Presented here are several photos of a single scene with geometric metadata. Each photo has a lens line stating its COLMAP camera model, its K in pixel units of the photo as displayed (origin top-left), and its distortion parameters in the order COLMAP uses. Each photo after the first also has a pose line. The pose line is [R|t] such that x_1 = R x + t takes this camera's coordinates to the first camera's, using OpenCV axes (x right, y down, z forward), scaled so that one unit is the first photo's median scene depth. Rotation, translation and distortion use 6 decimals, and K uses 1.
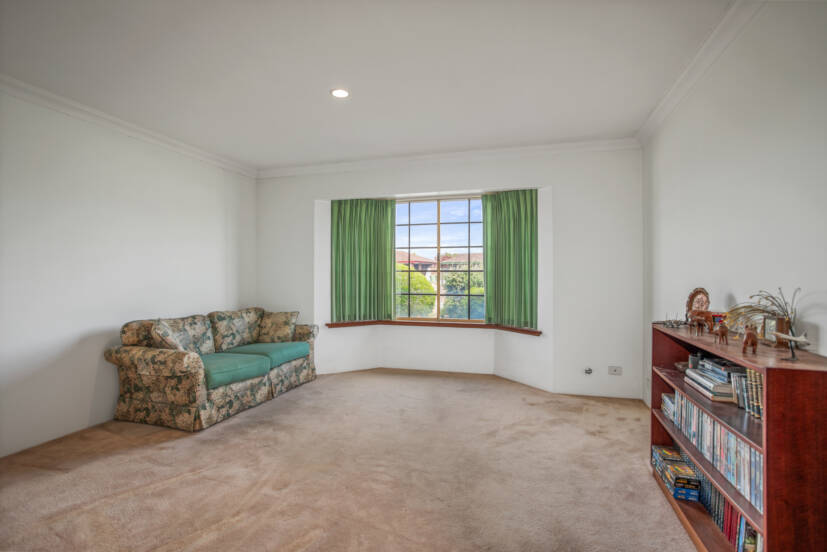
lens RADIAL K [[402.5, 0, 410.5], [0, 402.5, 279.3], [0, 0, 1]] dist [-0.040610, 0.024132]
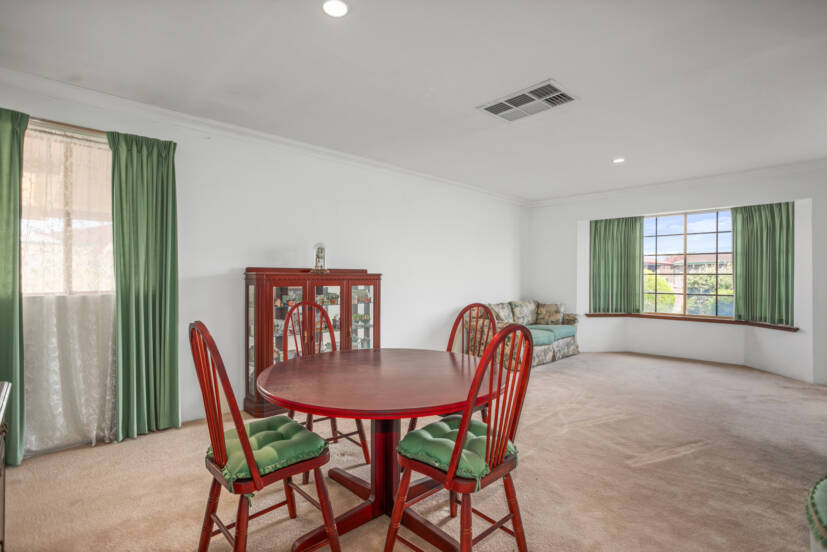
lens RADIAL K [[402.5, 0, 408.4], [0, 402.5, 279.3], [0, 0, 1]] dist [-0.040610, 0.024132]
pose [[0.875688, 0.005258, -0.482849, -0.092335], [-0.007566, 0.999967, -0.002833, 0.004256], [0.482818, 0.006134, 0.875699, -0.481641]]
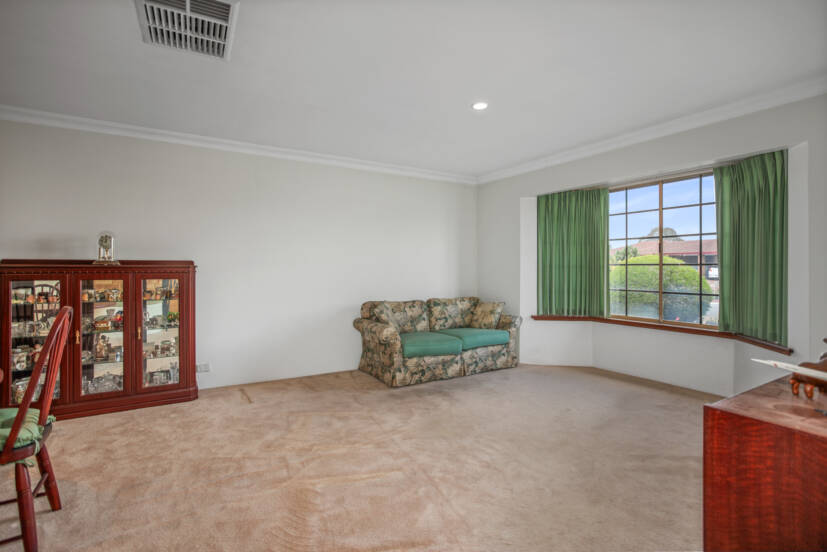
lens RADIAL K [[402.5, 0, 420.8], [0, 402.5, 270.6], [0, 0, 1]] dist [-0.040610, 0.024132]
pose [[0.750431, 0.005177, -0.660929, 0.280125], [-0.006498, 0.999979, 0.000455, -0.004585], [0.660917, 0.003953, 0.750449, 0.039149]]
